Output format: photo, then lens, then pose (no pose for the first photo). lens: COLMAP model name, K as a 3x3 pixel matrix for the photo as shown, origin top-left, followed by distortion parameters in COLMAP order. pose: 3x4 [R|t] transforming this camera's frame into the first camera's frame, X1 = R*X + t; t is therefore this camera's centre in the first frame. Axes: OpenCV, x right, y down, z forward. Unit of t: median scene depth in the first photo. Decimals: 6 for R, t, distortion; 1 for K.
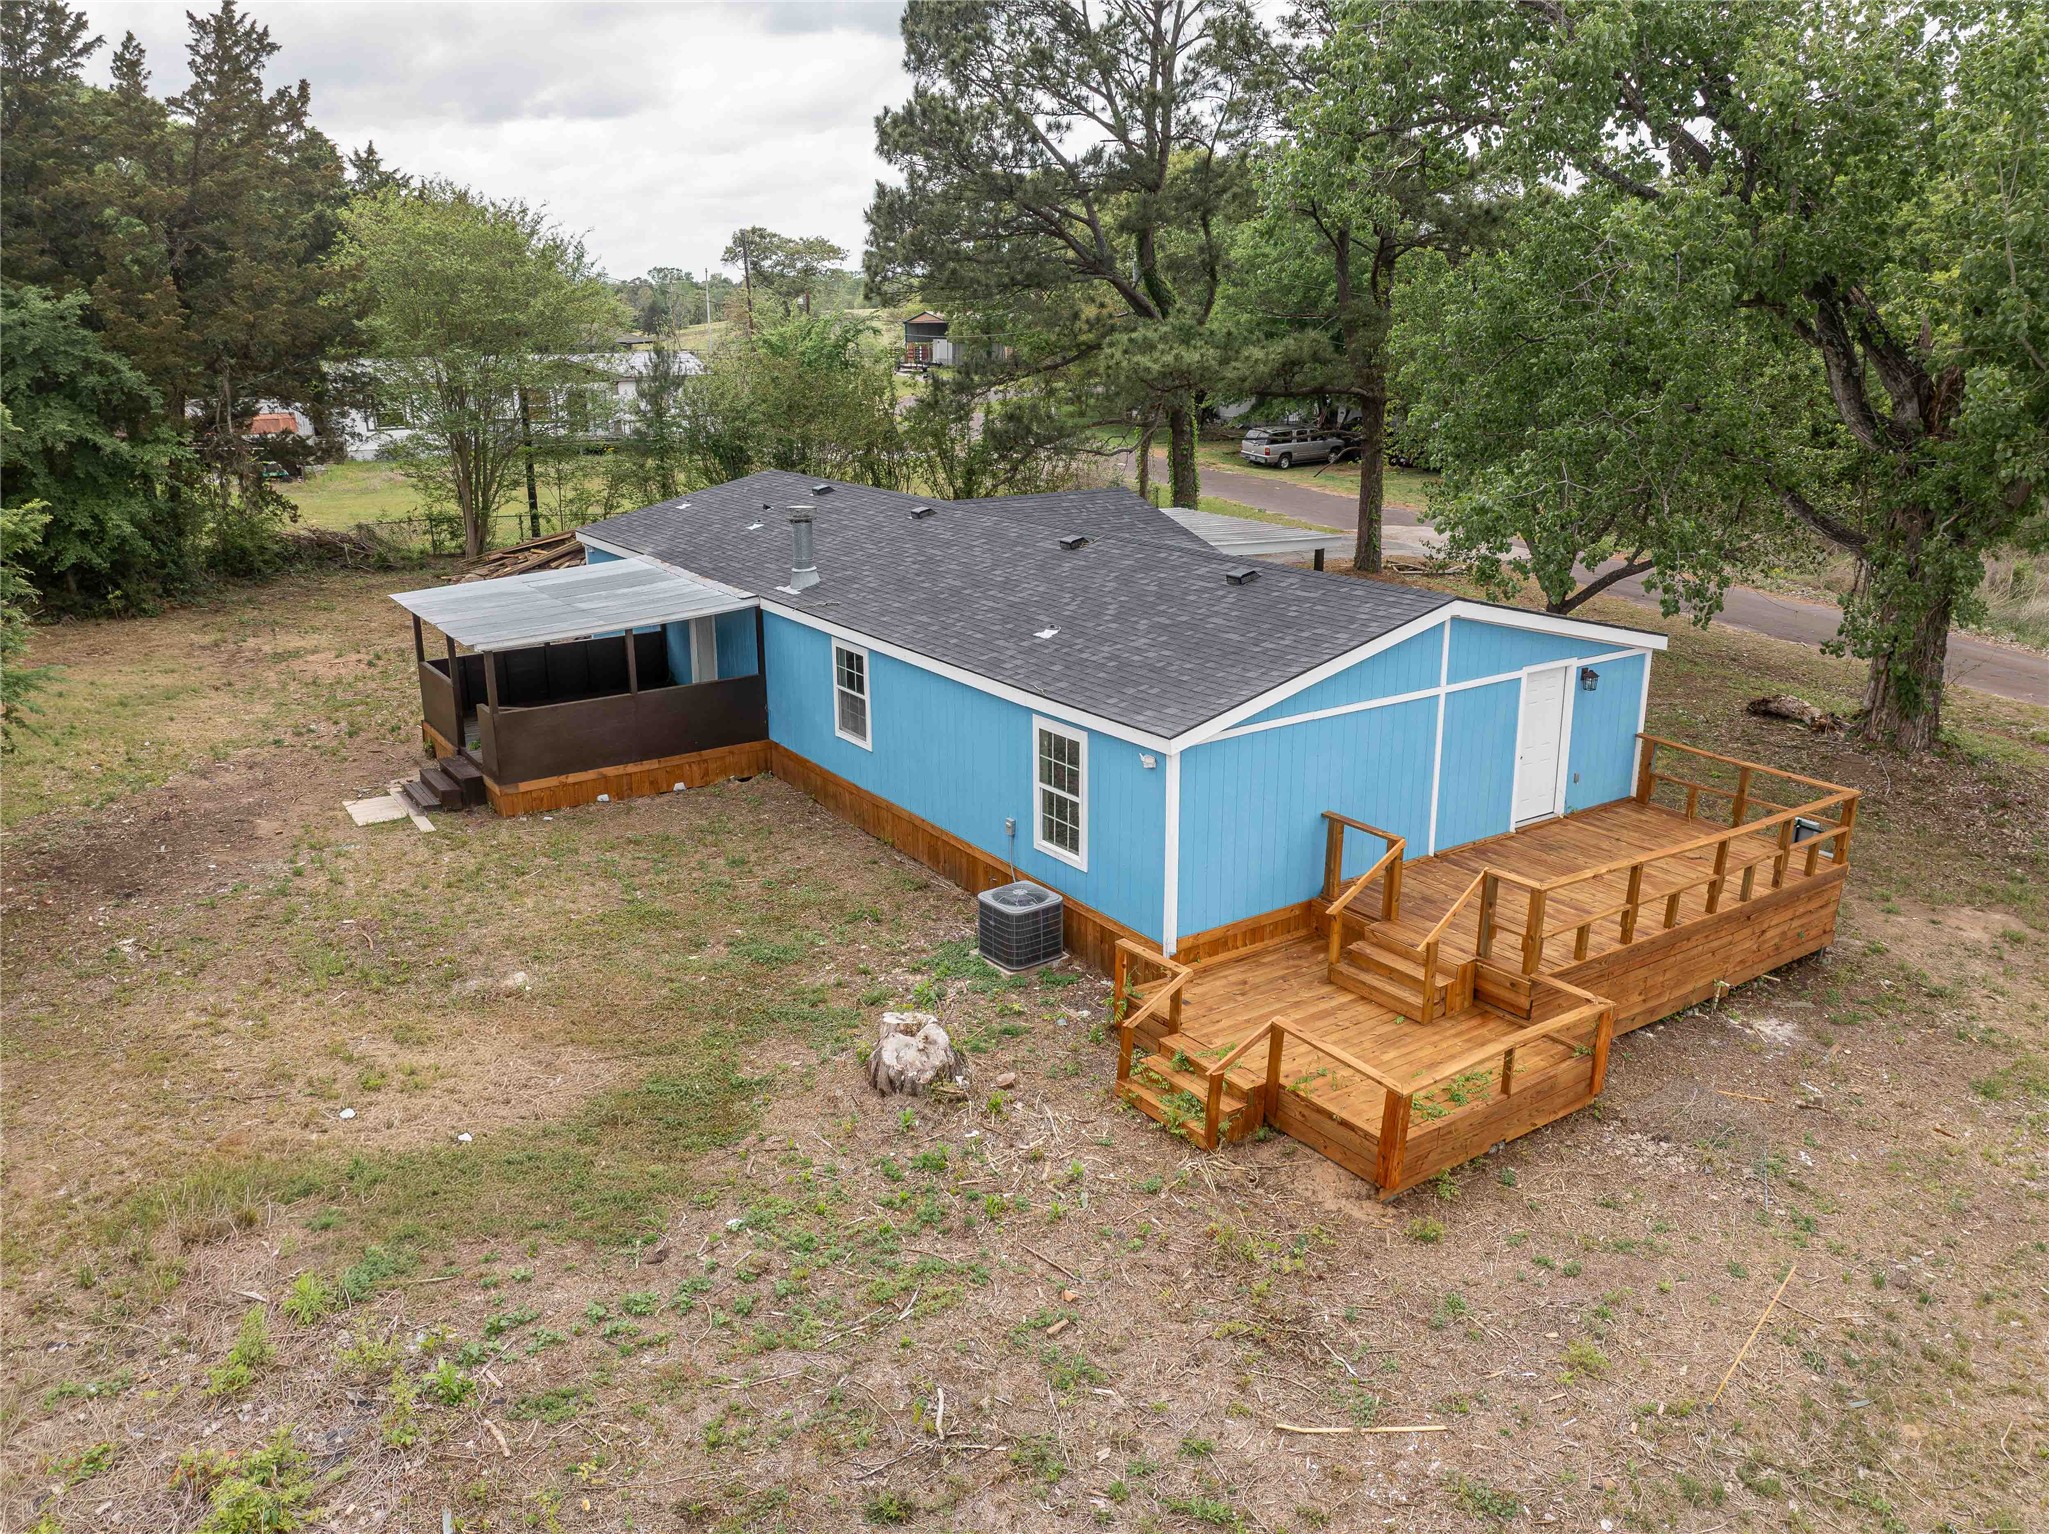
lens RADIAL K [[1522.4, 0, 1024.5], [0, 1522.4, 767.0], [0, 0, 1]] dist [-0.035916, -0.004638]
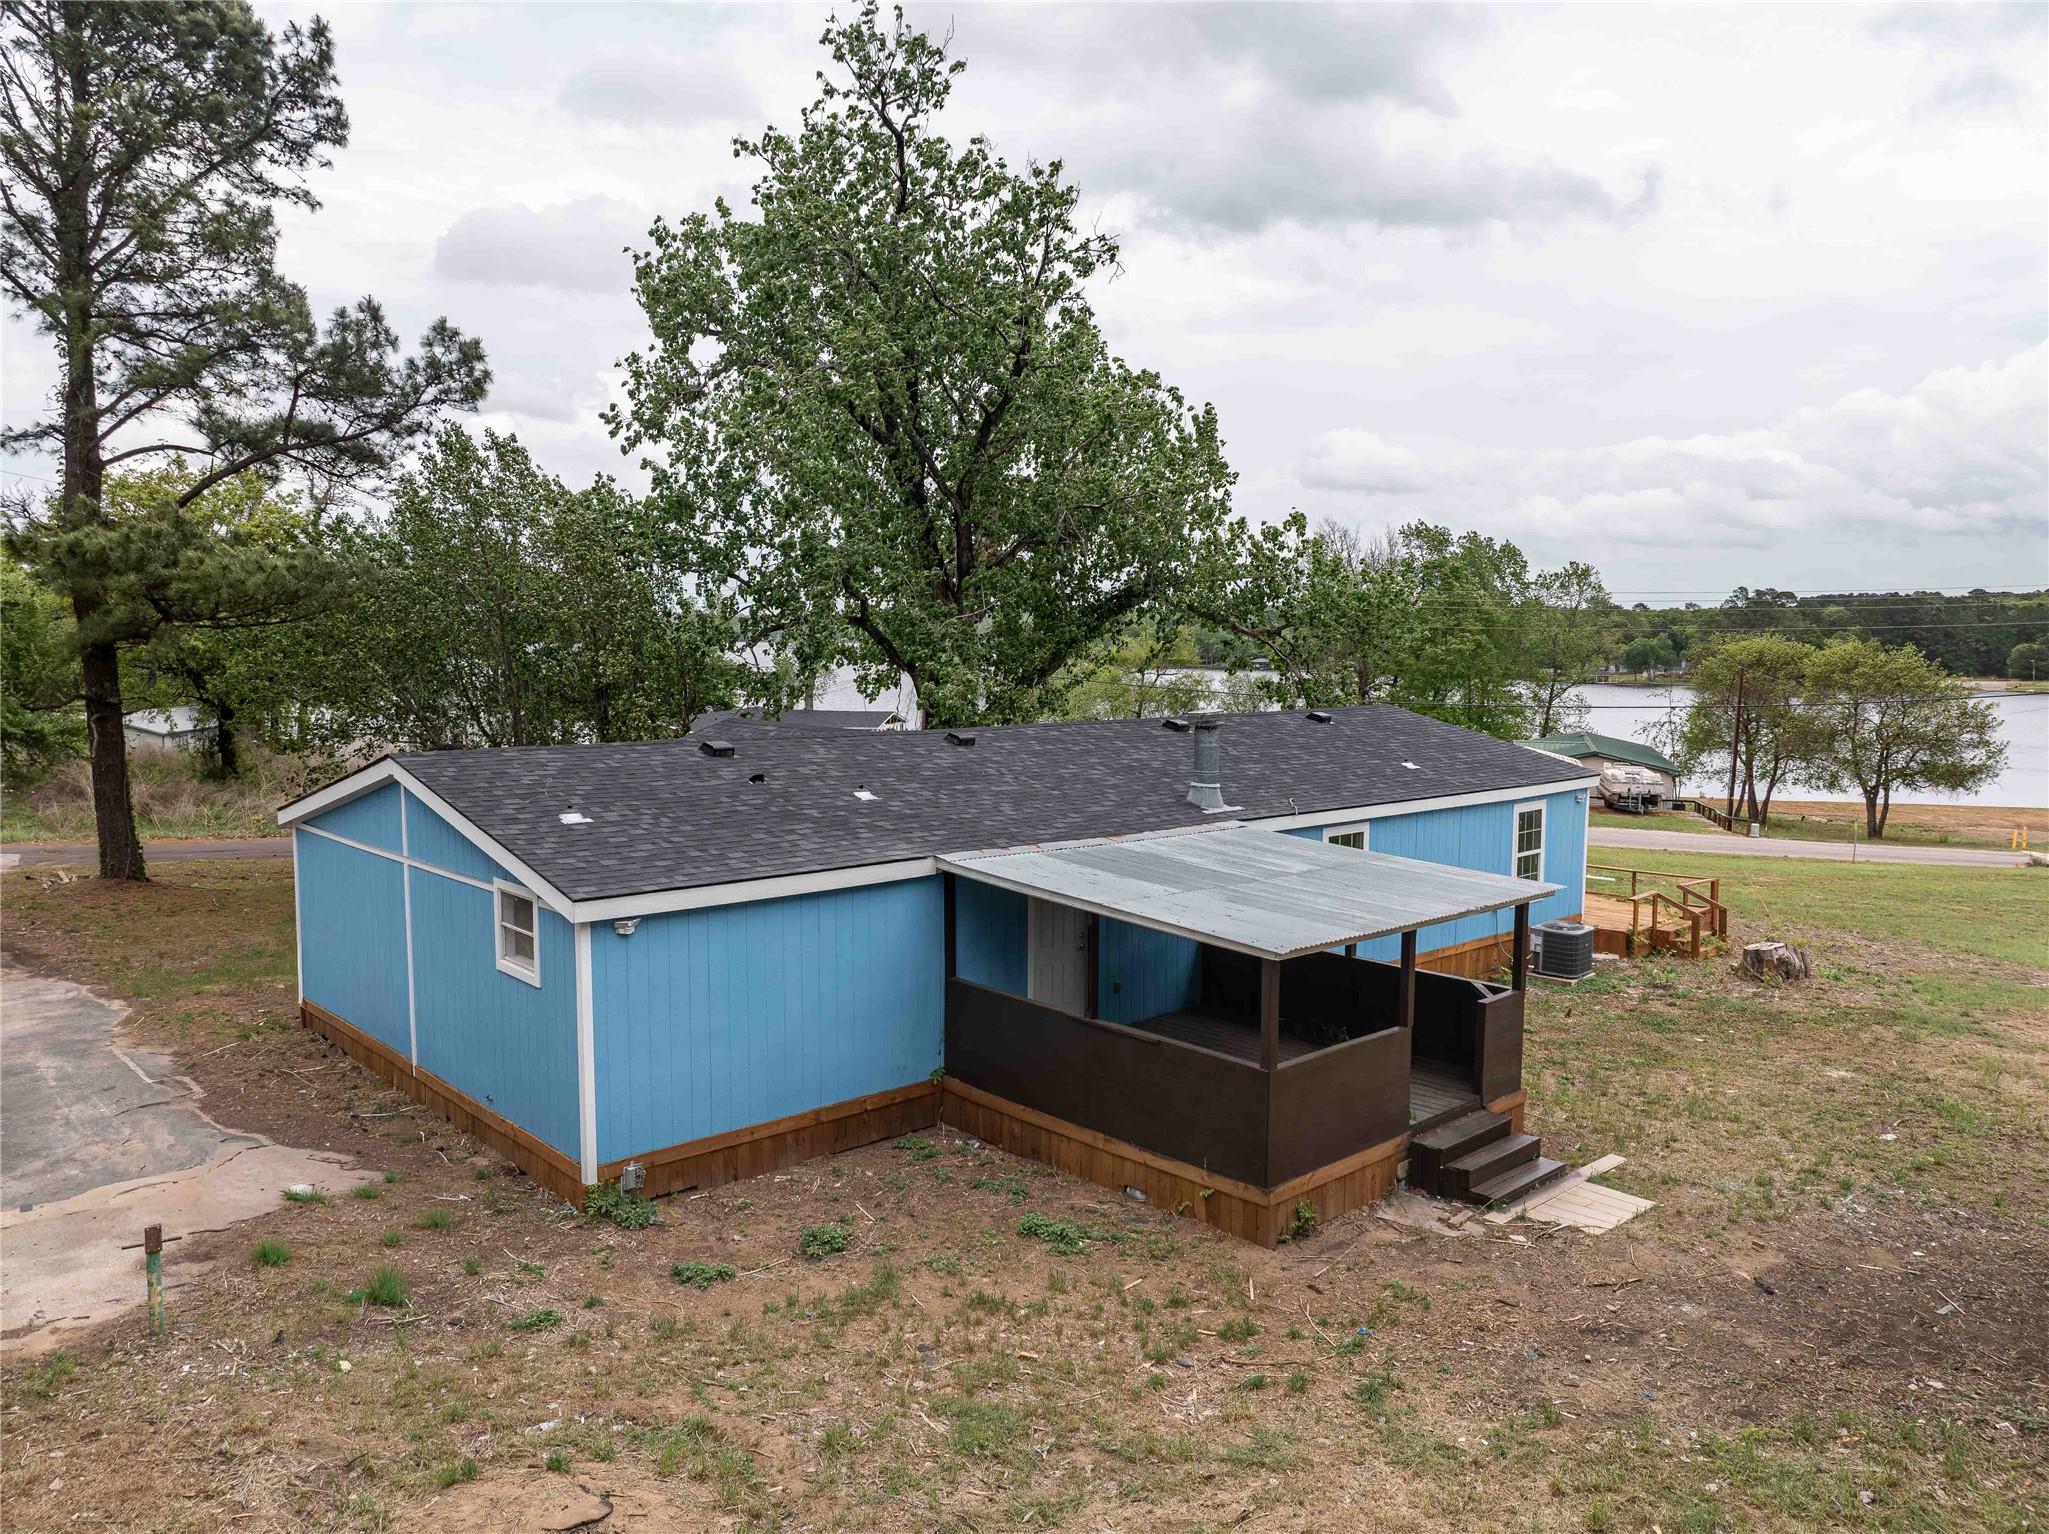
lens RADIAL K [[1434.2, 0, 1024.5], [0, 1434.2, 767.0], [0, 0, 1]] dist [-0.030726, -0.002736]
pose [[-0.138169, -0.091638, 0.986160, -1.181500], [0.284056, 0.950212, 0.128097, -0.352084], [-0.948800, 0.297824, -0.105260, 1.516591]]
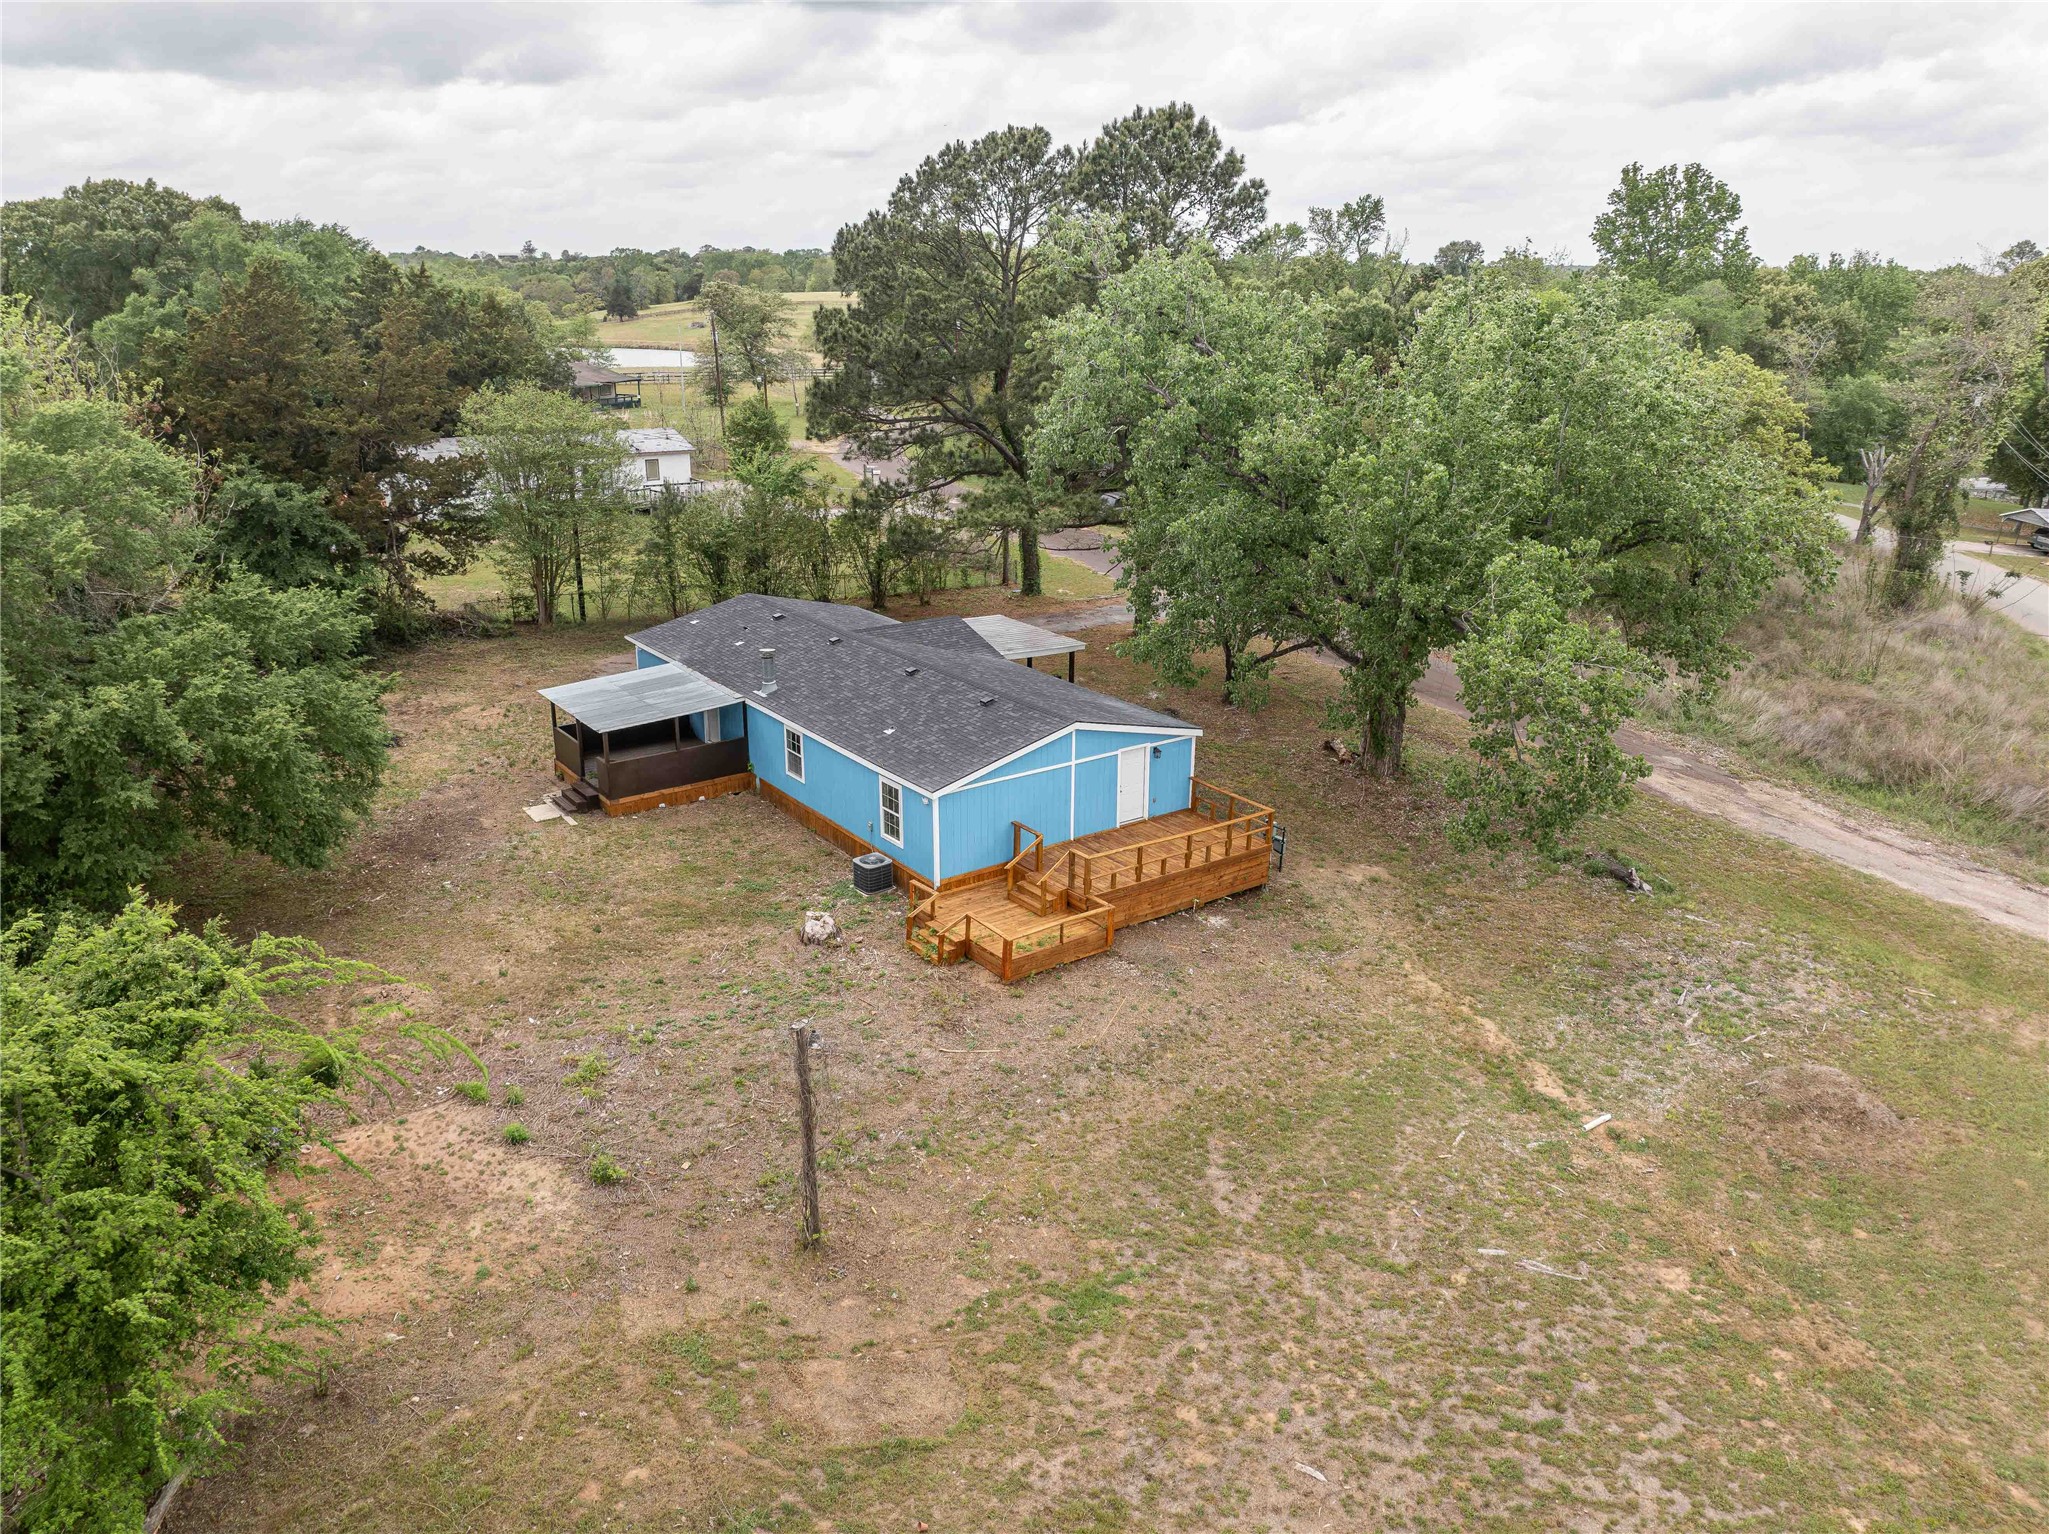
lens RADIAL K [[1434.2, 0, 1024.5], [0, 1434.2, 767.0], [0, 0, 1]] dist [-0.030726, -0.002736]
pose [[0.999232, 0.001309, 0.039170, 0.128484], [-0.002668, 0.999395, 0.034674, -0.113569], [-0.039101, -0.034752, 0.998631, -0.994919]]
